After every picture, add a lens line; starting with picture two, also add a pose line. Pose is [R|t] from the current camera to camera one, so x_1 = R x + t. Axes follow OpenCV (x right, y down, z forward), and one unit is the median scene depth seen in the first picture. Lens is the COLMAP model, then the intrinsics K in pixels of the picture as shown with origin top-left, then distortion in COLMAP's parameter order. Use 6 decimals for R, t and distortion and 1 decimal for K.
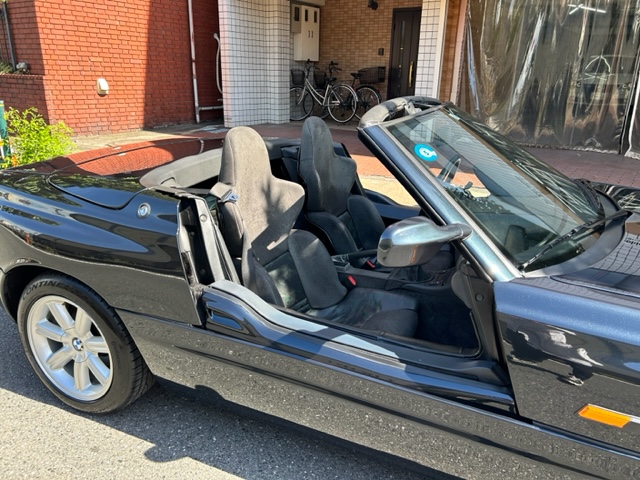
lens RADIAL K [[484.1, 0, 319.0], [0, 484.1, 245.5], [0, 0, 1]] dist [0.013200, -0.014131]
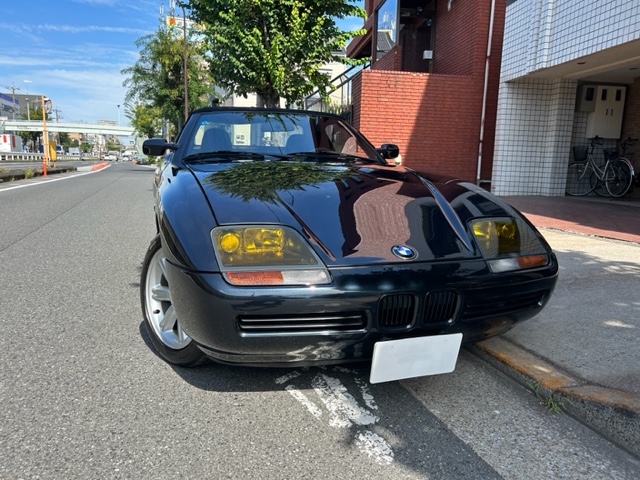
lens RADIAL K [[484.1, 0, 319.0], [0, 484.1, 245.5], [0, 0, 1]] dist [0.013200, -0.014131]
pose [[0.682707, 0.113051, -0.721894, 0.338527], [-0.254102, 0.963028, -0.089496, 0.063802], [0.685086, 0.244534, 0.686192, -0.010077]]
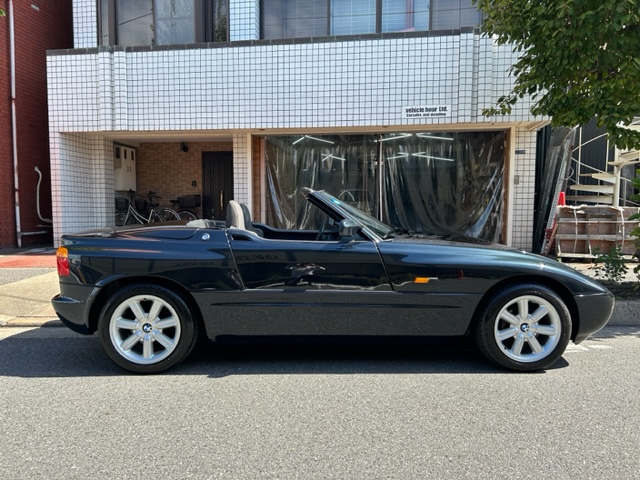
lens RADIAL K [[484.1, 0, 319.0], [0, 484.1, 245.5], [0, 0, 1]] dist [0.013200, -0.014131]
pose [[0.896829, -0.049199, 0.439633, -0.135384], [0.164399, 0.959689, -0.227970, 0.080208], [-0.410695, 0.276725, 0.868765, -0.145998]]
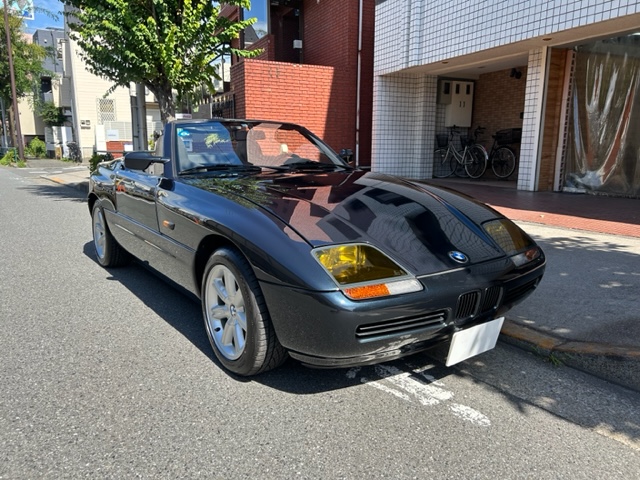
lens RADIAL K [[483.9, 0, 319.6], [0, 483.9, 249.3], [0, 0, 1]] dist [0.008412, -0.012233]
pose [[0.871646, 0.078417, -0.483823, 0.281255], [-0.148031, 0.983140, -0.107344, 0.072006], [0.467248, 0.165187, 0.868558, -0.087187]]
